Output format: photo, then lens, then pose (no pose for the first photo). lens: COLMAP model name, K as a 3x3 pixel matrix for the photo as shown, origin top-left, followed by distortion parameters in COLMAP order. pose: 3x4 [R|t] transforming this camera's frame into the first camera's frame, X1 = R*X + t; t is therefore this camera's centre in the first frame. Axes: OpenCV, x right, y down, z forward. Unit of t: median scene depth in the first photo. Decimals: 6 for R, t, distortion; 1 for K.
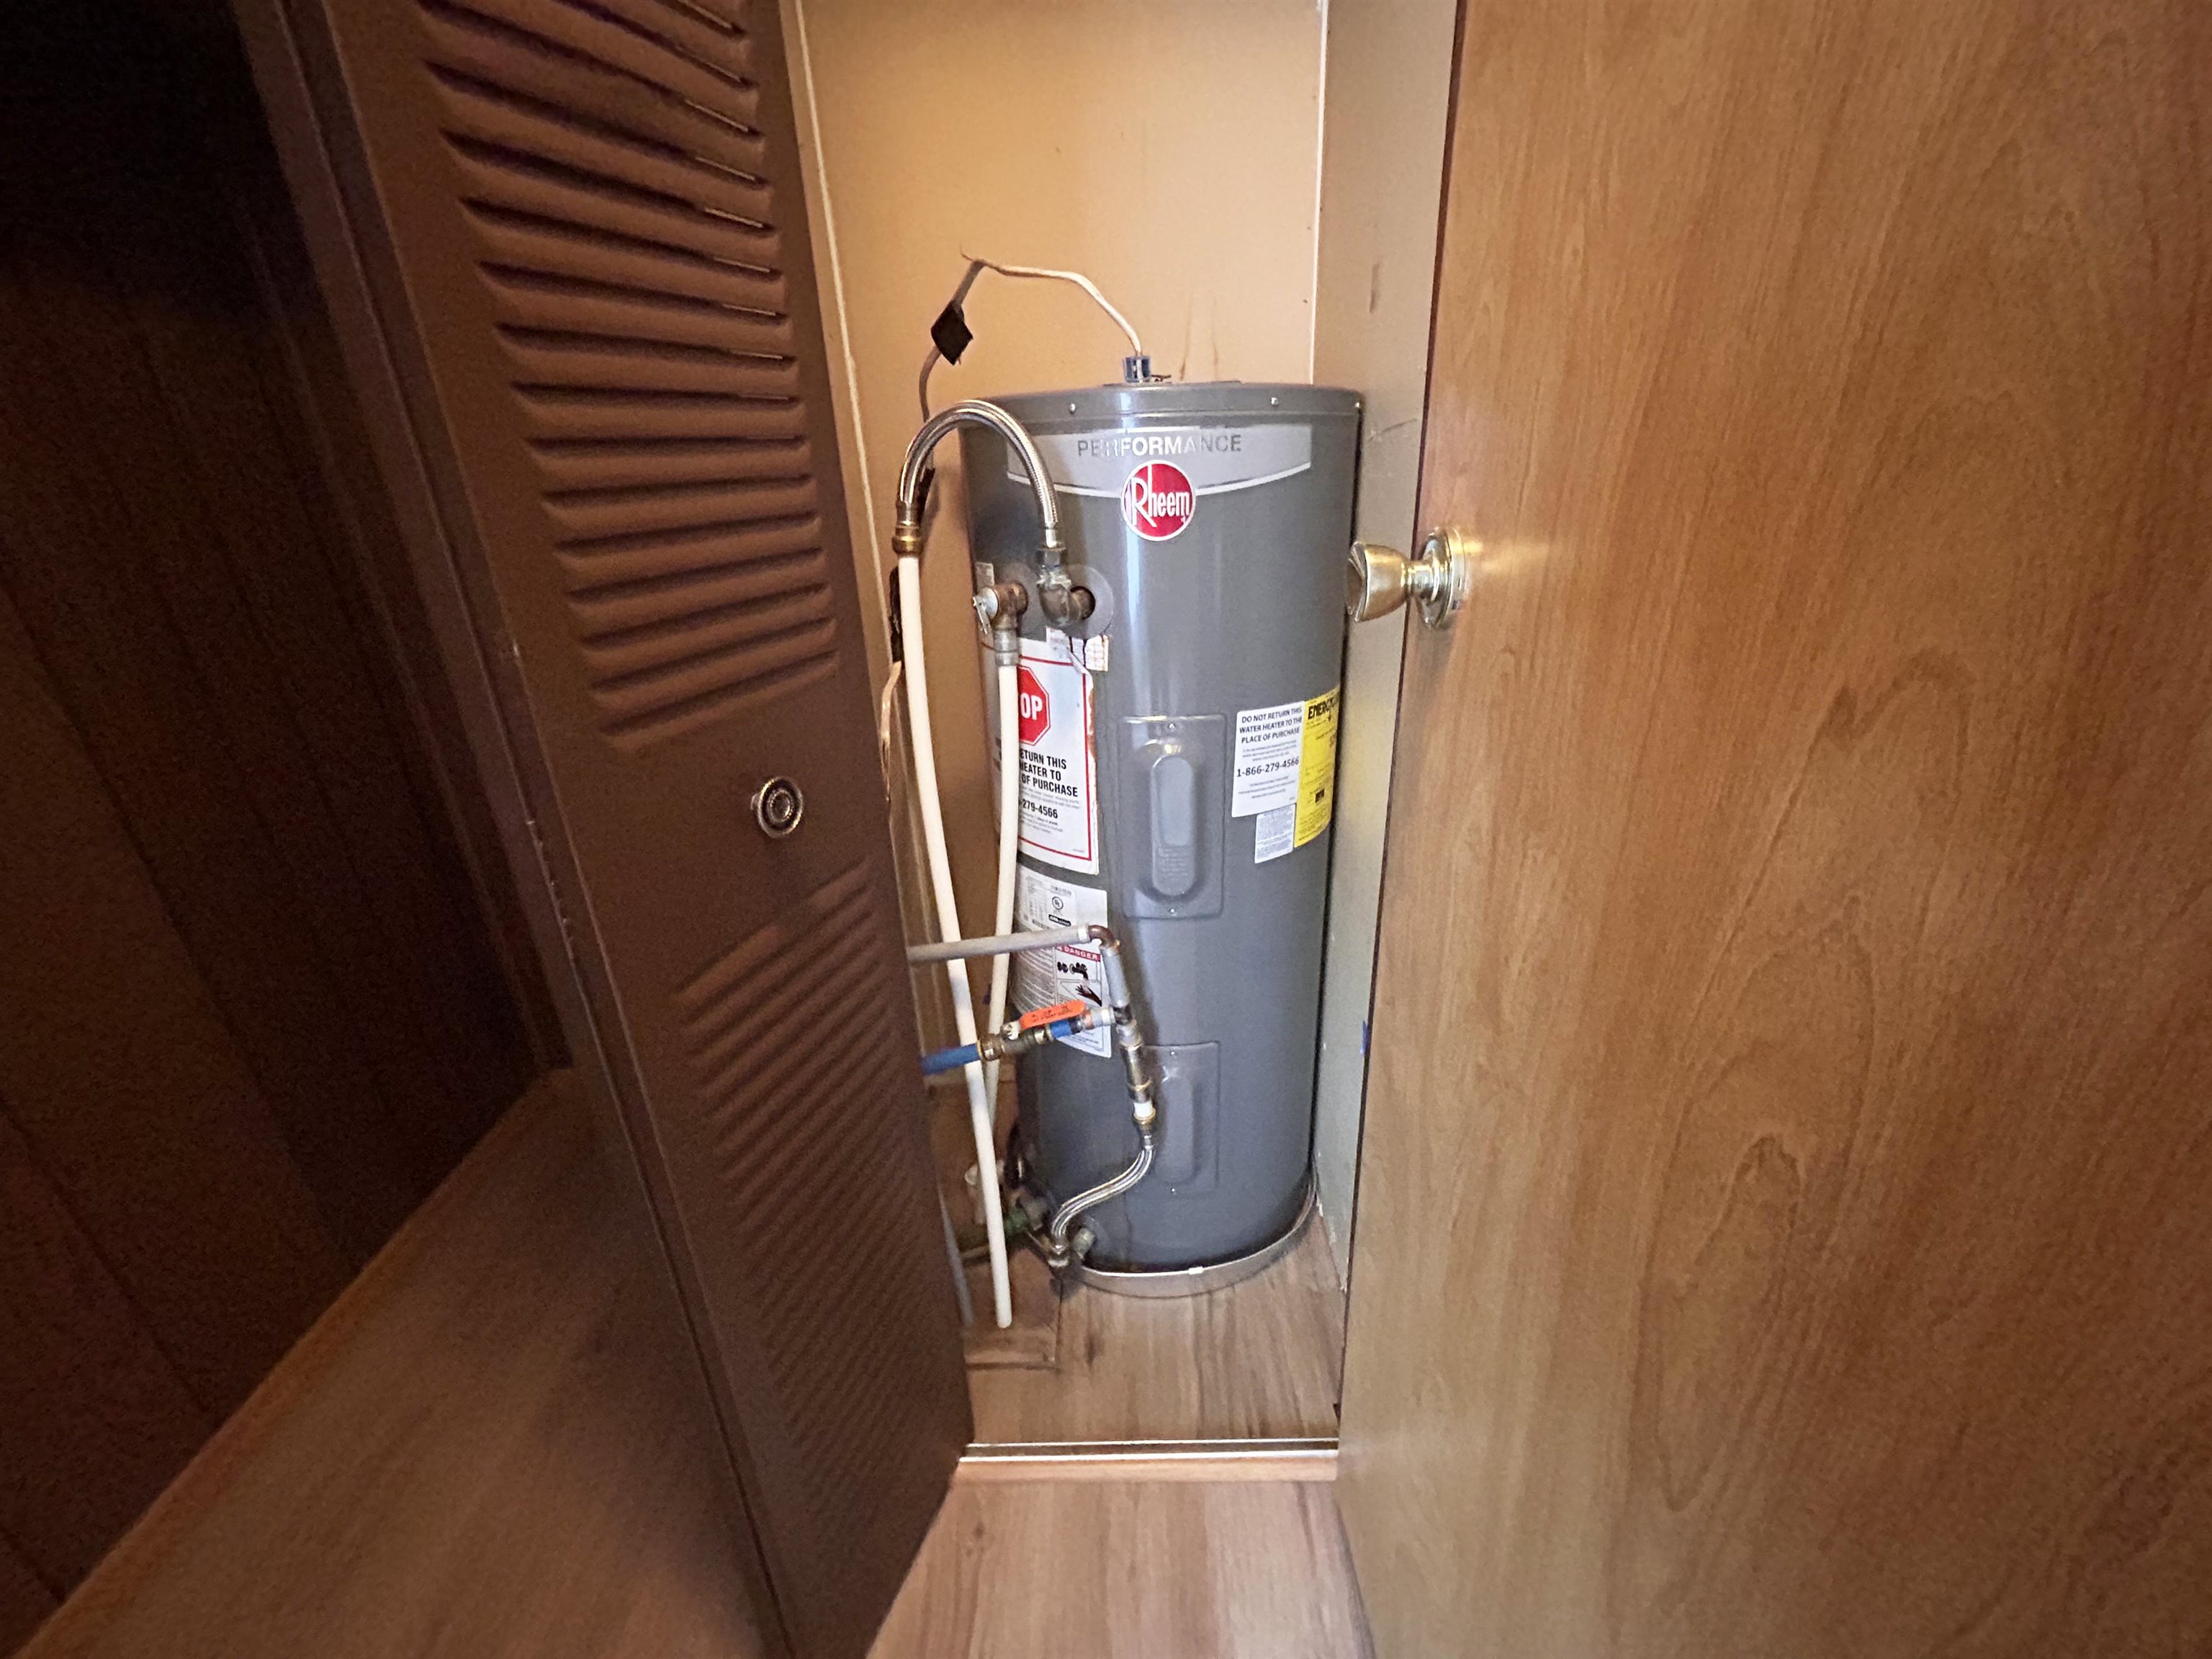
lens RADIAL K [[899.6, 0, 1116.2], [0, 899.6, 825.0], [0, 0, 1]] dist [-0.000734, 0.001272]
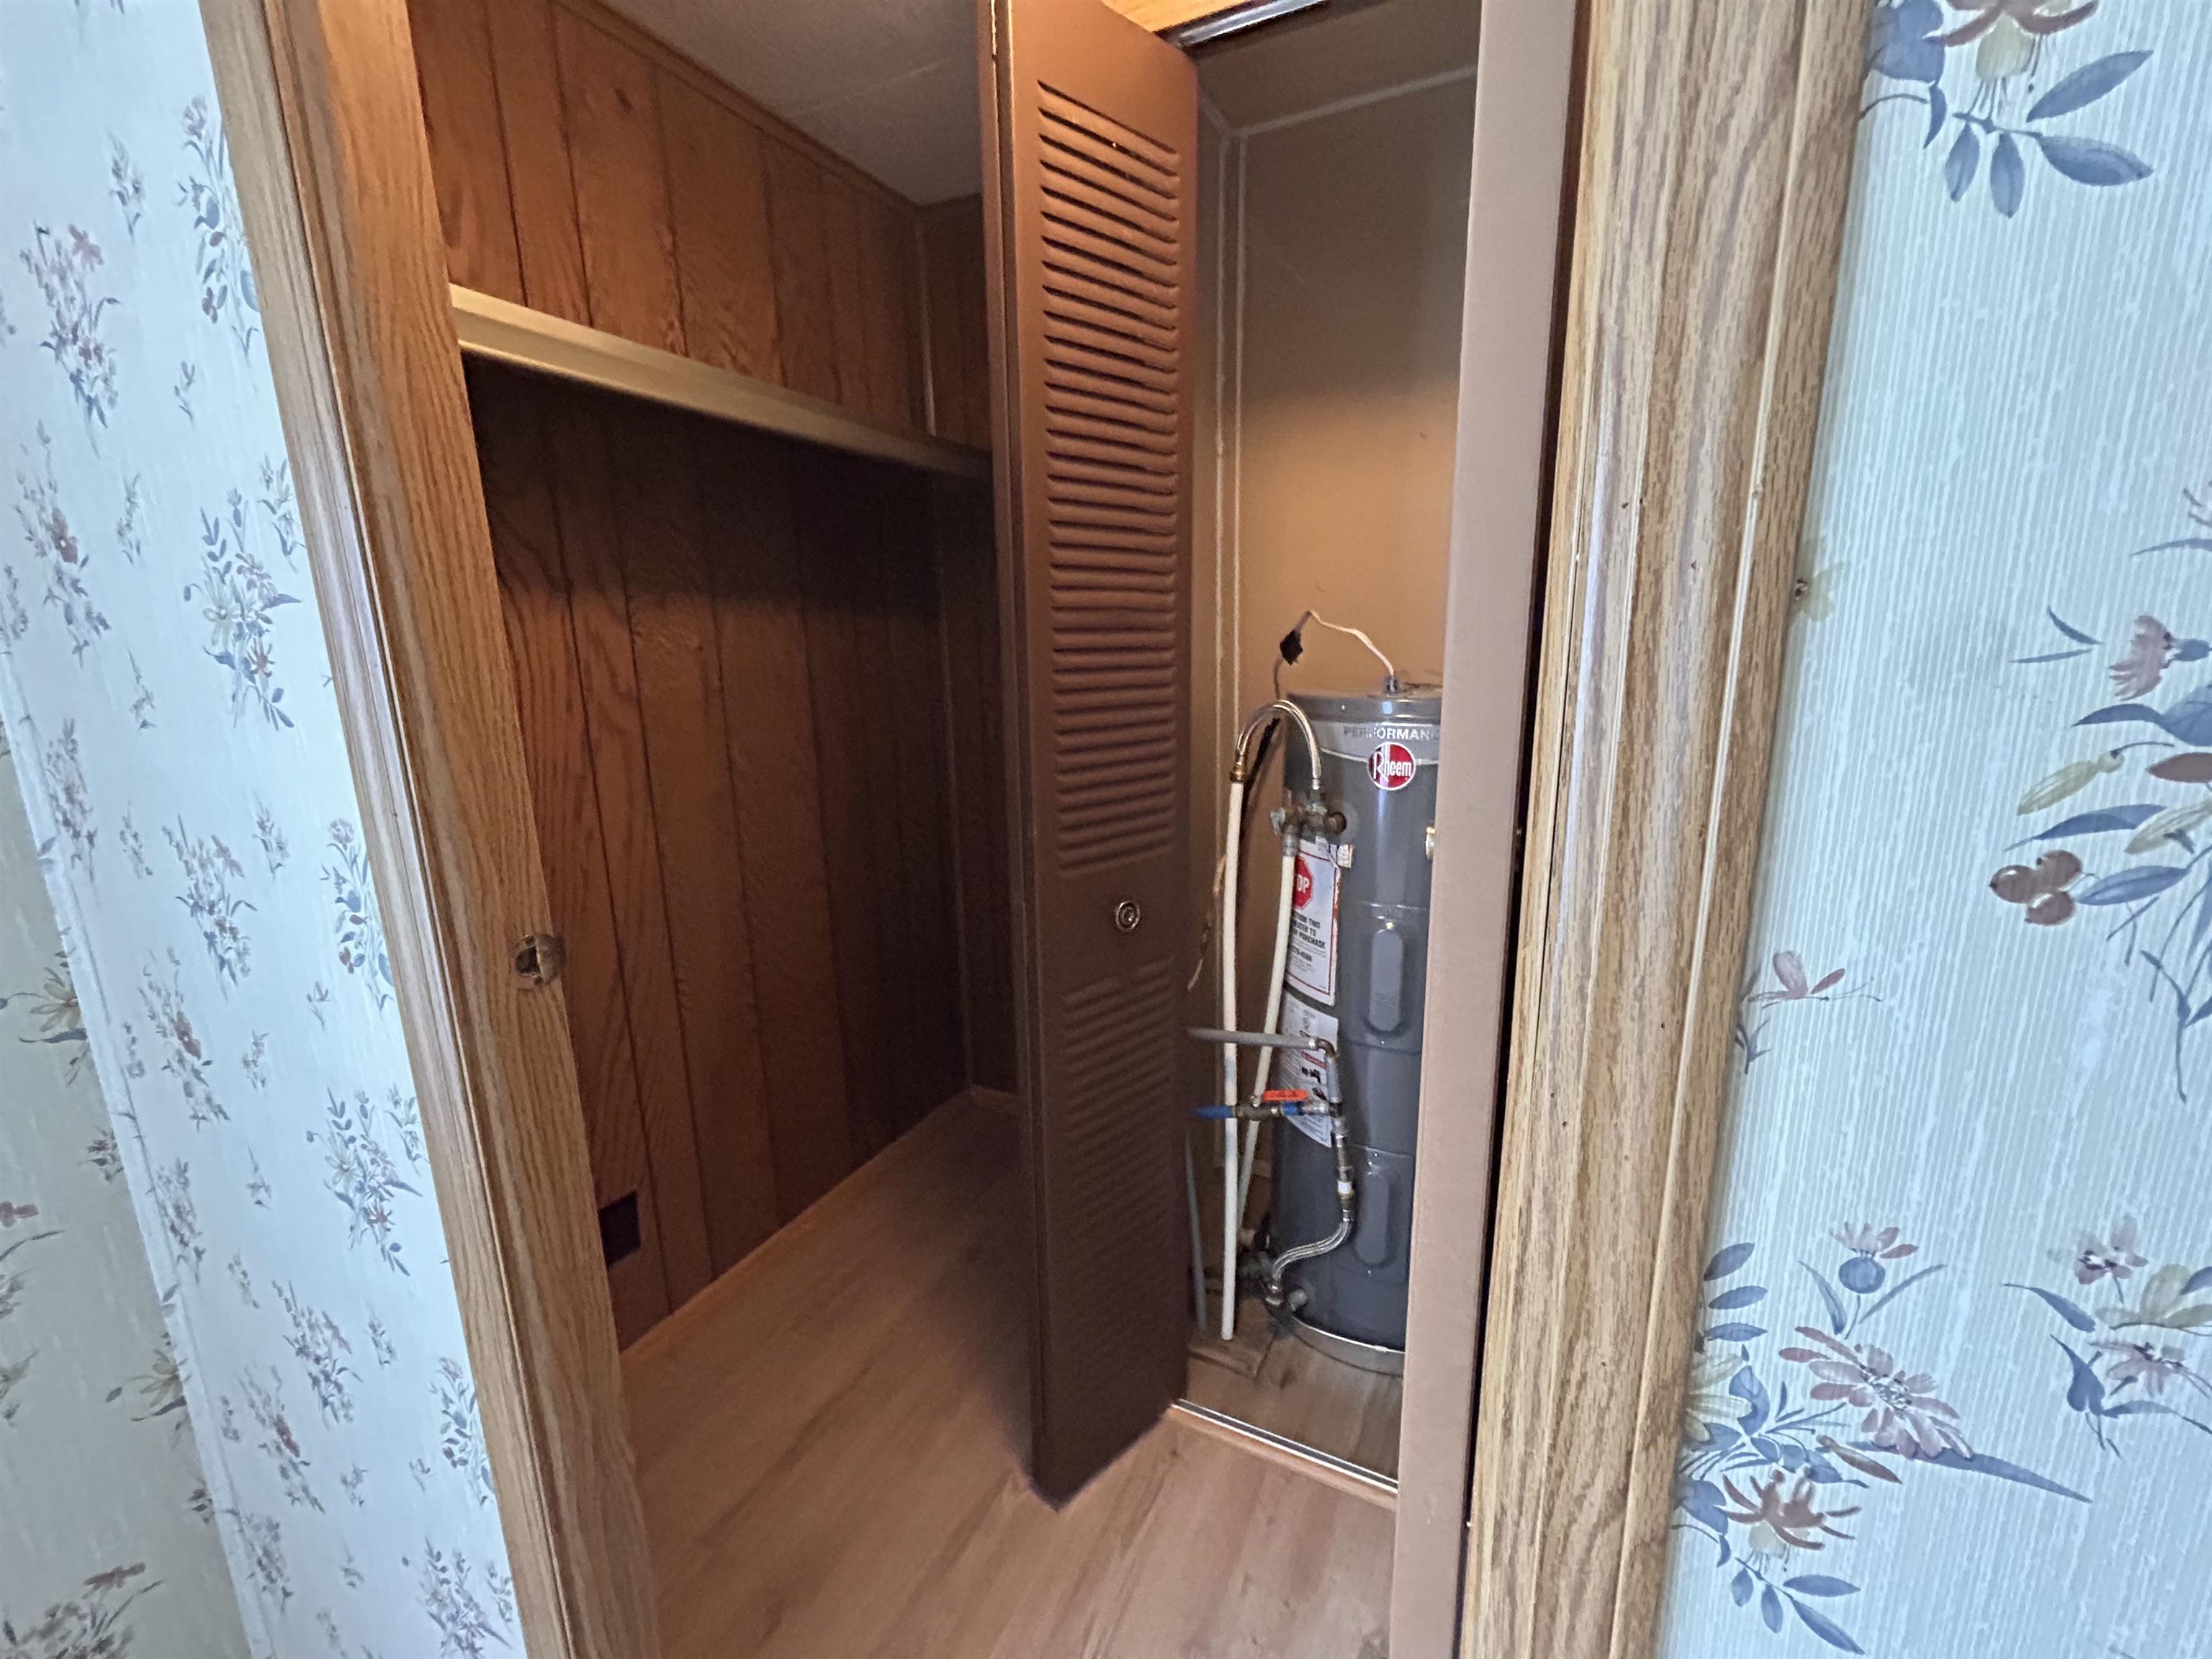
lens RADIAL K [[899.6, 0, 1104.9], [0, 899.6, 823.0], [0, 0, 1]] dist [-0.000734, 0.001272]
pose [[0.890949, 0.110963, -0.440337, 0.256726], [-0.188532, 0.972551, -0.136385, 0.036234], [0.413117, 0.204530, 0.887413, -0.485441]]
